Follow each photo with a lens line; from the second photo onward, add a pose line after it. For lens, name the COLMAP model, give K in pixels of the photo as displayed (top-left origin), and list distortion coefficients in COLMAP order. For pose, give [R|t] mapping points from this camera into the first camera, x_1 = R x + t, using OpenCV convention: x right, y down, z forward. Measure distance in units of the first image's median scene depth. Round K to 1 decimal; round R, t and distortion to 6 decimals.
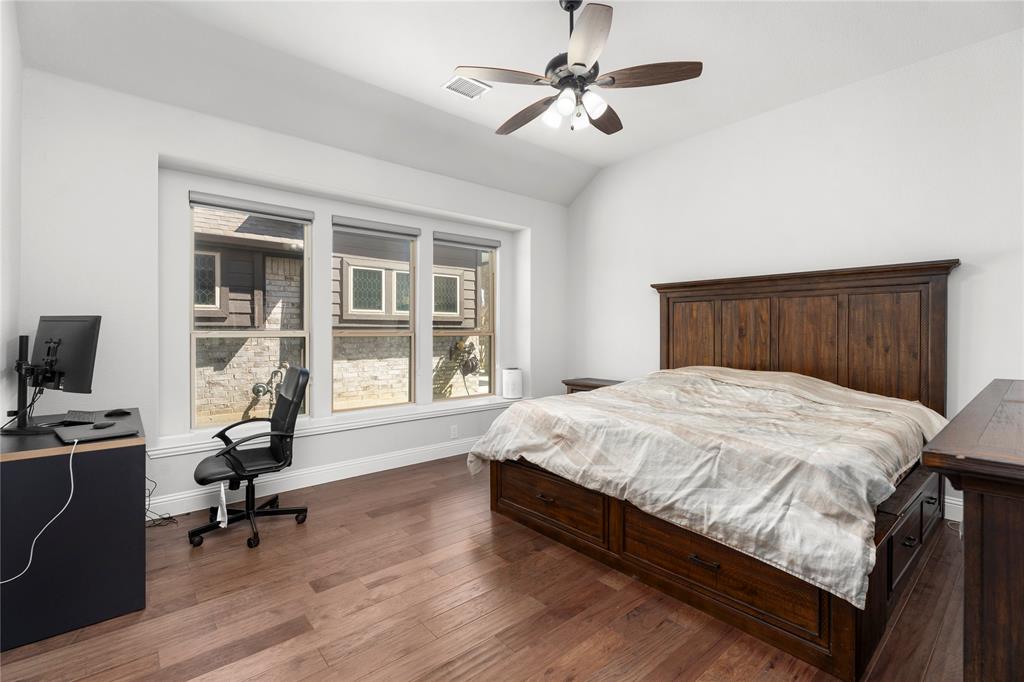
lens RADIAL K [[454.2, 0, 508.5], [0, 454.2, 340.9], [0, 0, 1]] dist [0.001819, 0.000029]
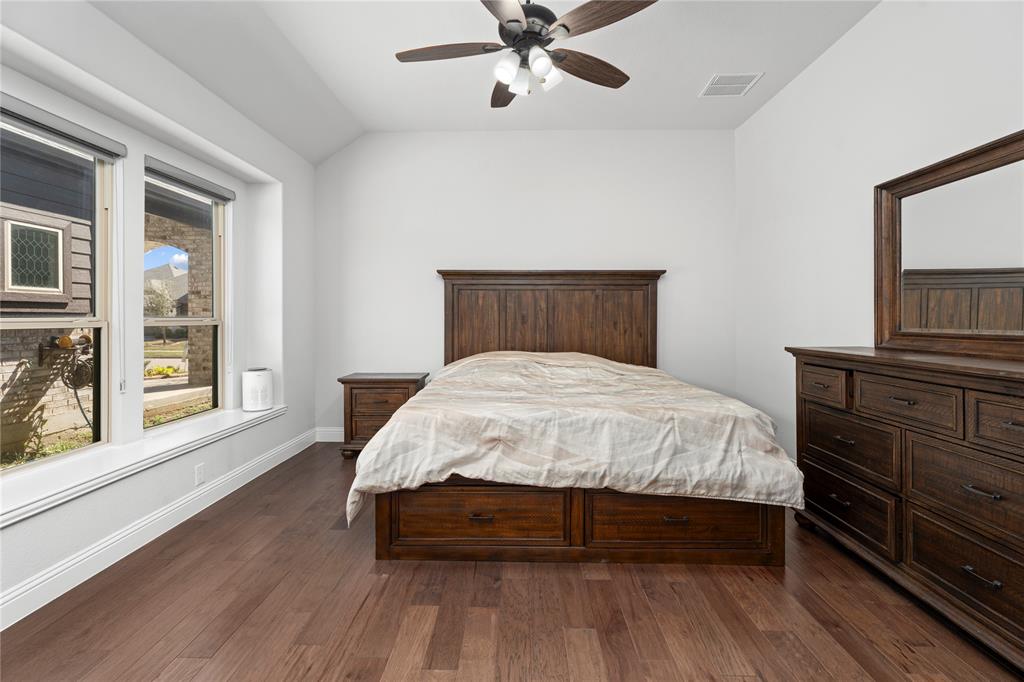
lens RADIAL K [[460.5, 0, 510.0], [0, 460.5, 321.3], [0, 0, 1]] dist [-0.002058, 0.000065]
pose [[0.672231, -0.006597, 0.740312, -0.555907], [0.016314, 0.999849, -0.005904, -0.011487], [-0.740161, 0.016046, 0.672238, 0.409729]]
